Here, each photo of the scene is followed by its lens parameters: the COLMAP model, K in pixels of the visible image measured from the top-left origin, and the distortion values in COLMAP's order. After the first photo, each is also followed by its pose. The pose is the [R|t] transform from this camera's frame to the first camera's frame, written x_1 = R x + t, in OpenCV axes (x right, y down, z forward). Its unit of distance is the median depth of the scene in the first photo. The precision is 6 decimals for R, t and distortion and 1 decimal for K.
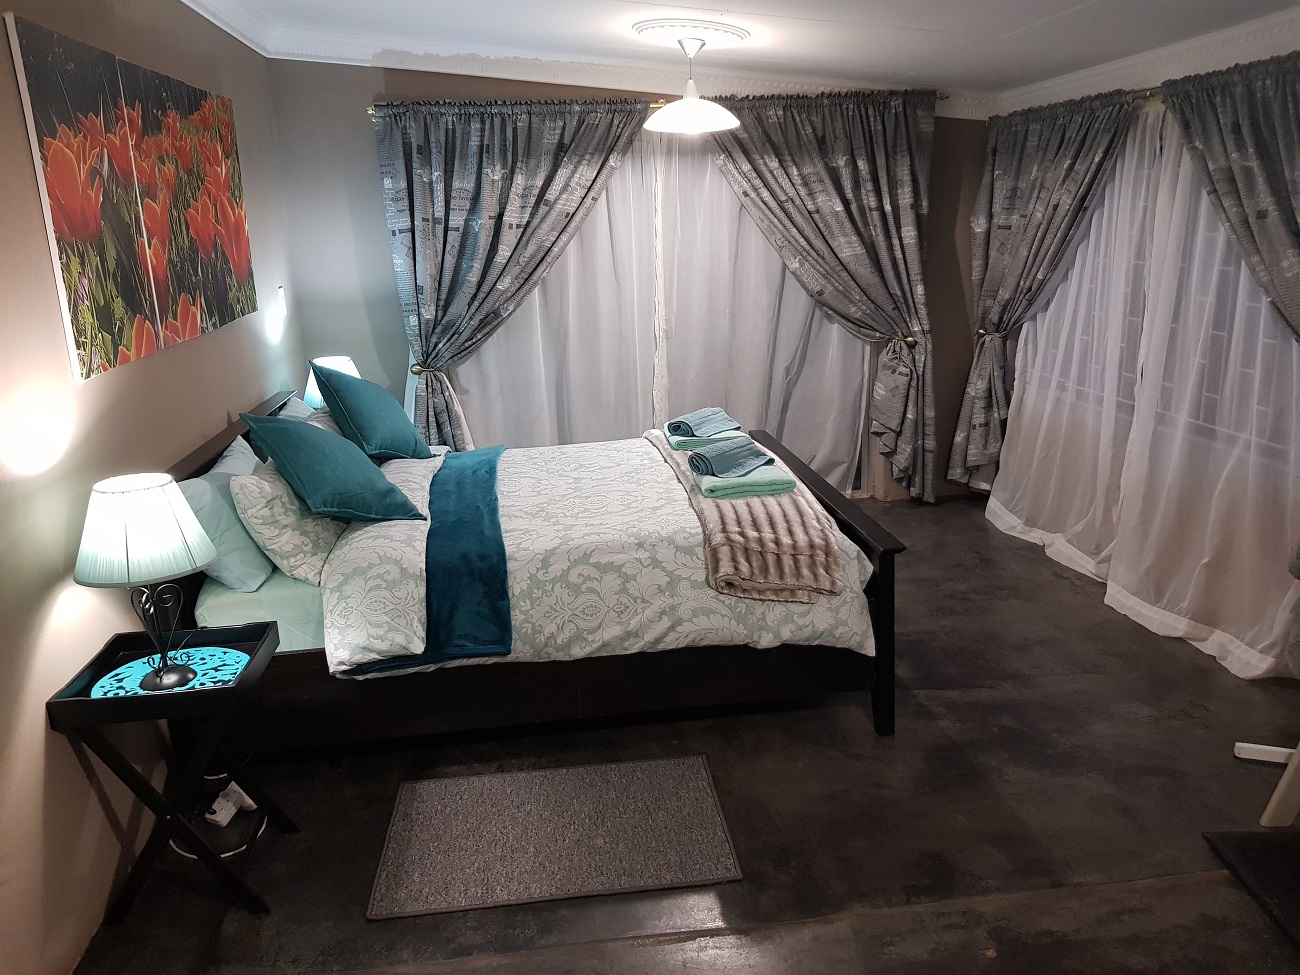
lens RADIAL K [[975.5, 0, 650.0], [0, 975.5, 487.5], [0, 0, 1]] dist [0.118033, -0.203329]
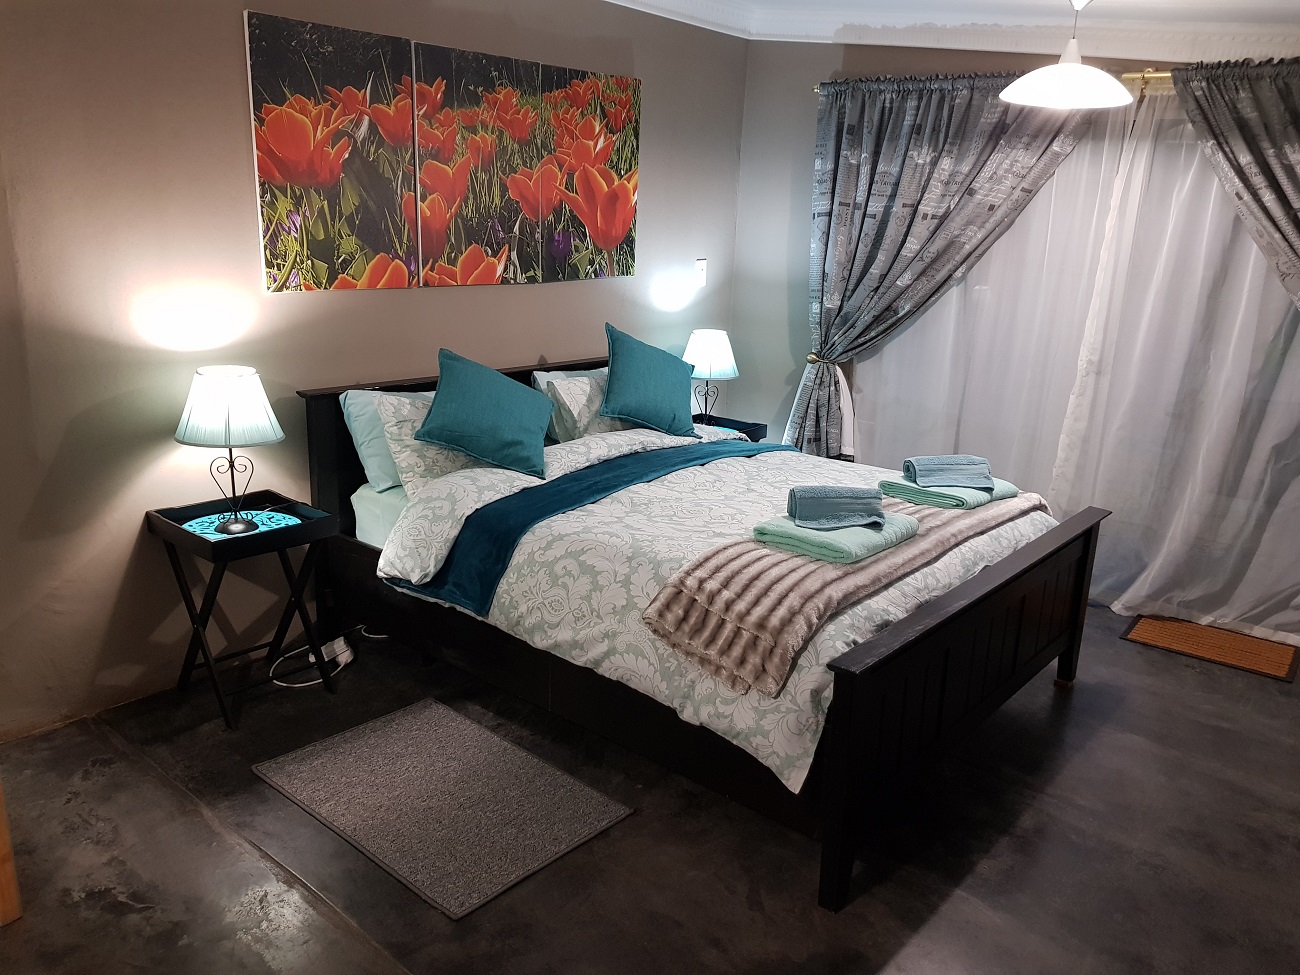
lens RADIAL K [[997.8, 0, 675.0], [0, 997.8, 489.4], [0, 0, 1]] dist [0.098507, -0.149482]
pose [[0.681047, 0.258002, -0.685281, 0.401267], [-0.255621, 0.960762, 0.107676, -0.071694], [0.686173, 0.101840, 0.720275, 0.223393]]
